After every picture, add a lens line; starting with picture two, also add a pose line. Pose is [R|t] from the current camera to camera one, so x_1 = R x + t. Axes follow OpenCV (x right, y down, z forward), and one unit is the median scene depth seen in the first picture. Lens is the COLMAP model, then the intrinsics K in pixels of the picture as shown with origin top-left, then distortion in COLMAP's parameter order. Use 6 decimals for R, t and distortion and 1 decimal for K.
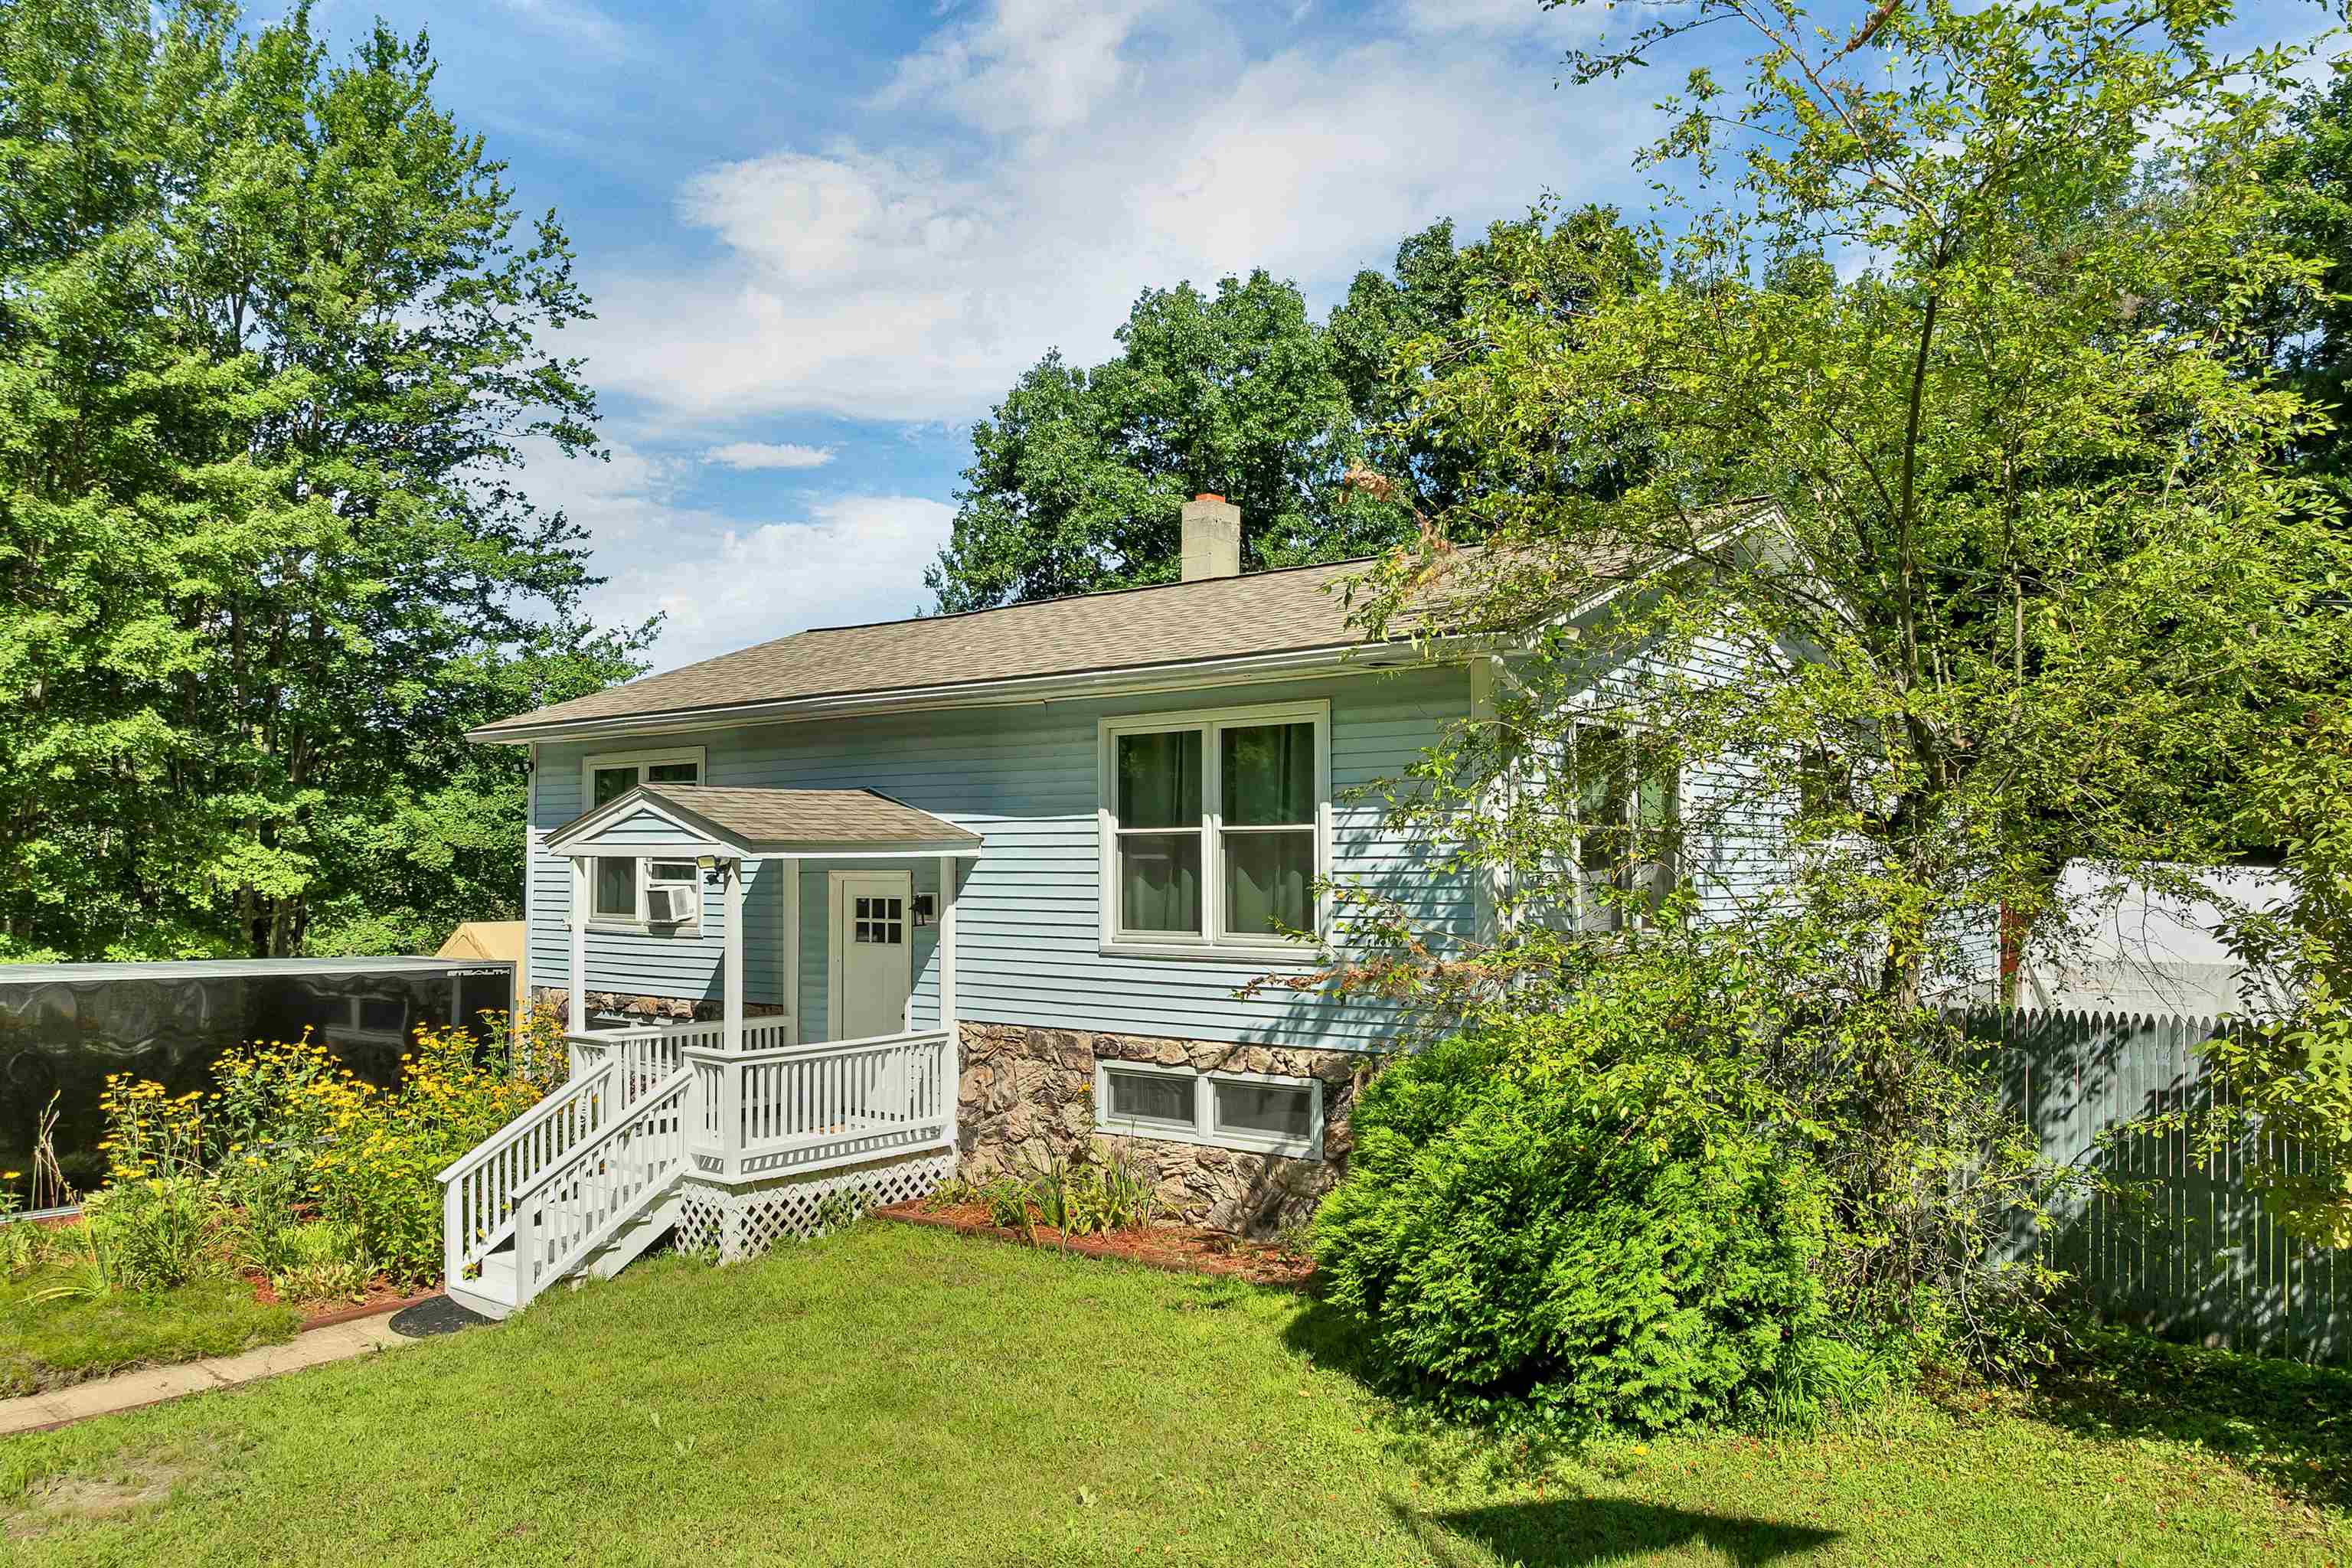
lens RADIAL K [[1707.3, 0, 1187.4], [0, 1707.3, 822.4], [0, 0, 1]] dist [-0.026601, 0.004441]
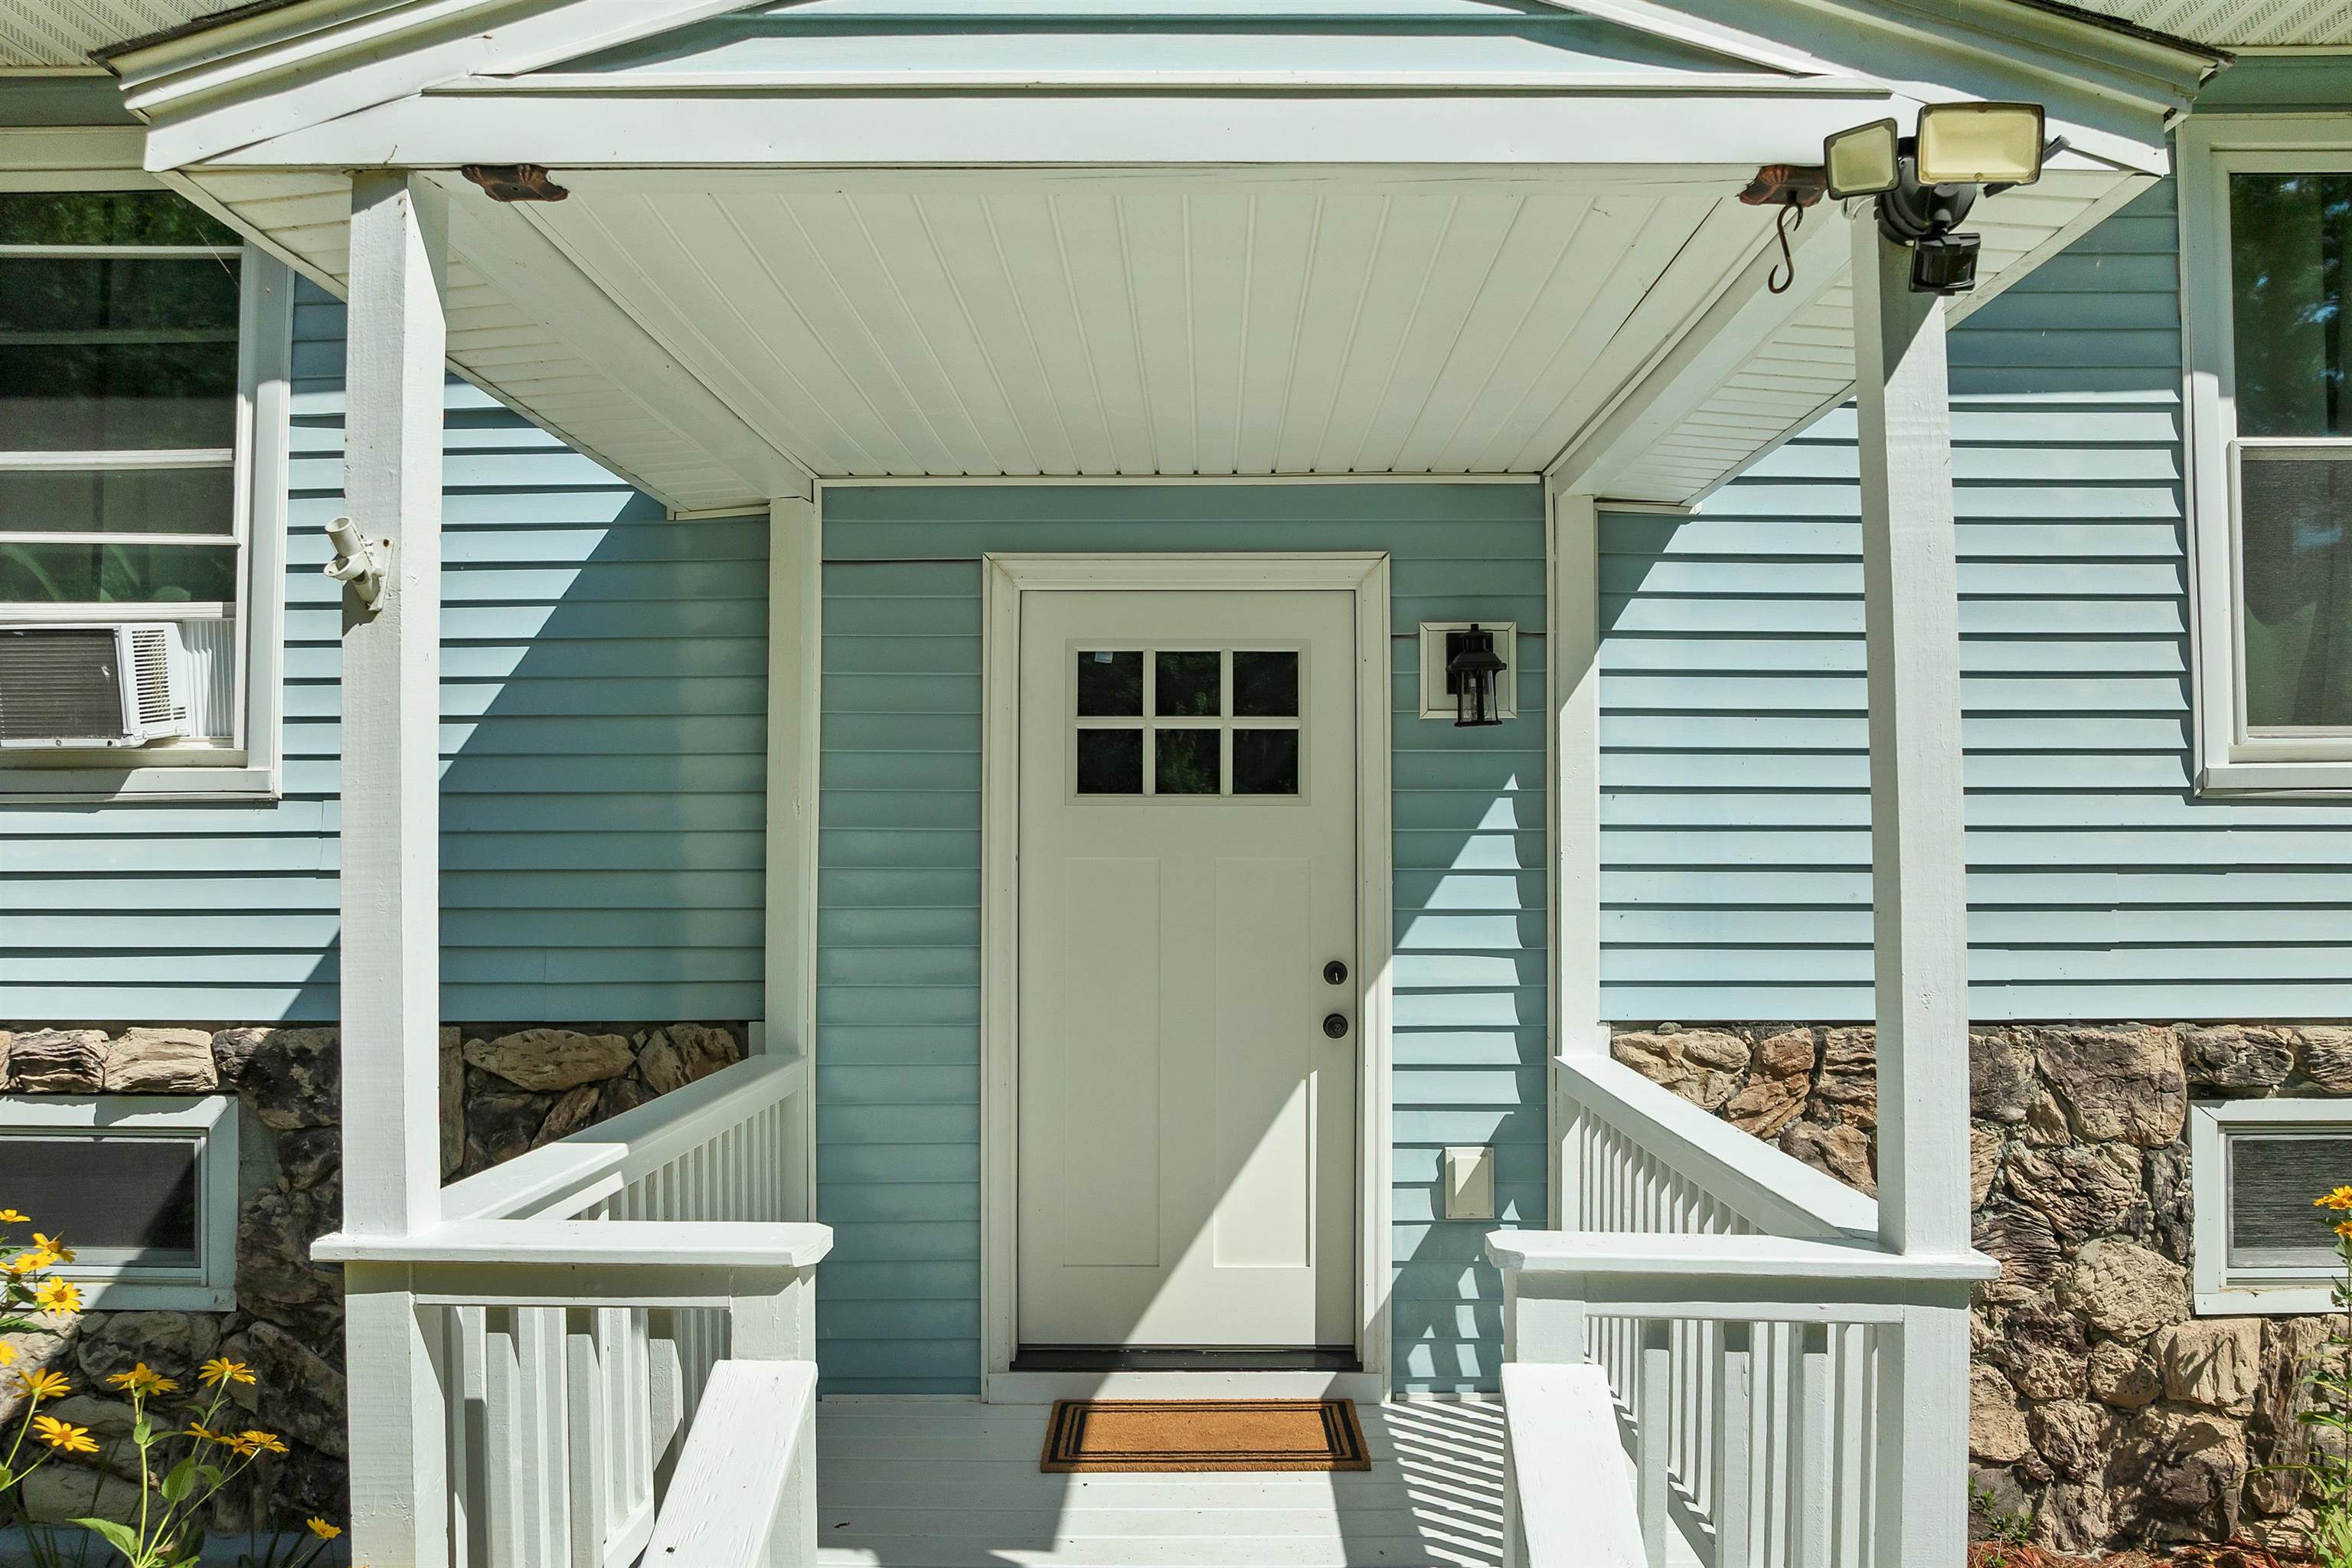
lens RADIAL K [[1659.6, 0, 1175.3], [0, 1659.6, 817.2], [0, 0, 1]] dist [-0.043744, 0.002509]
pose [[0.788473, 0.016046, 0.614860, -0.416291], [-0.014708, 0.999866, -0.007233, 0.087362], [-0.614893, -0.003341, 0.788603, 0.870427]]
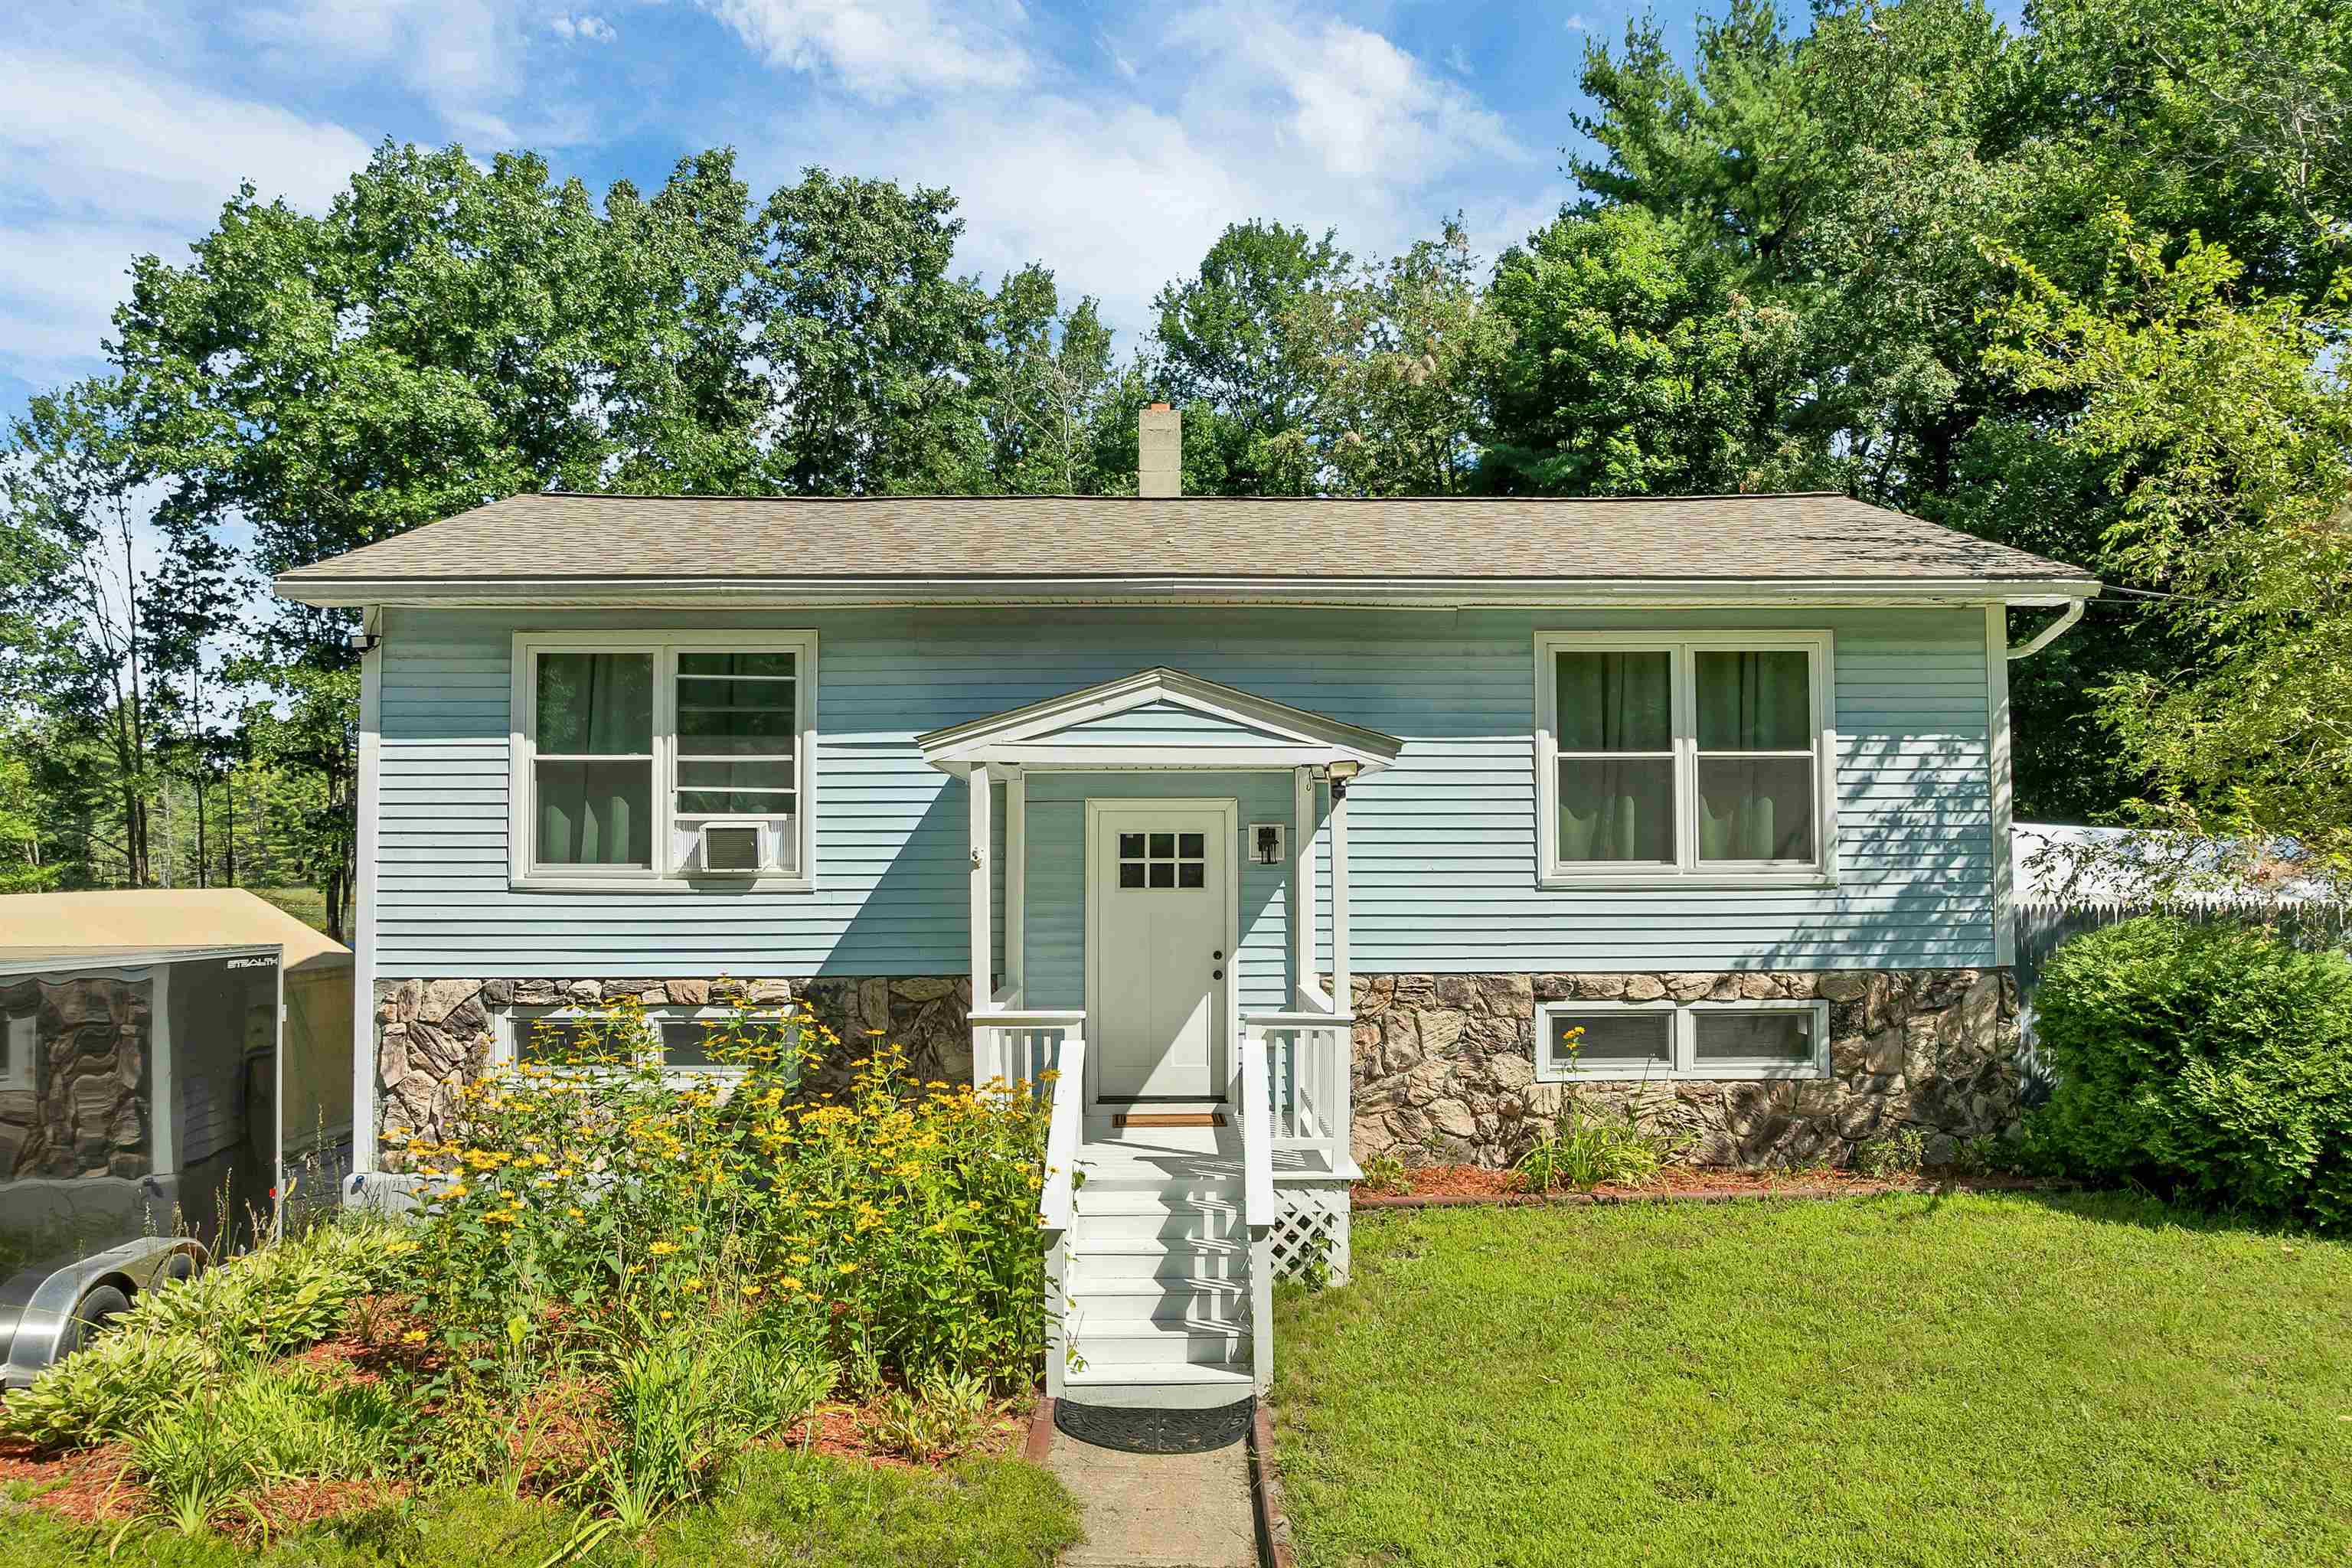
lens RADIAL K [[1707.3, 0, 1187.4], [0, 1707.3, 822.4], [0, 0, 1]] dist [-0.026601, 0.004441]
pose [[0.762788, 0.014076, 0.646495, -0.792078], [-0.013636, 0.999891, -0.005681, 0.049837], [-0.646505, -0.004483, 0.762897, 0.423876]]
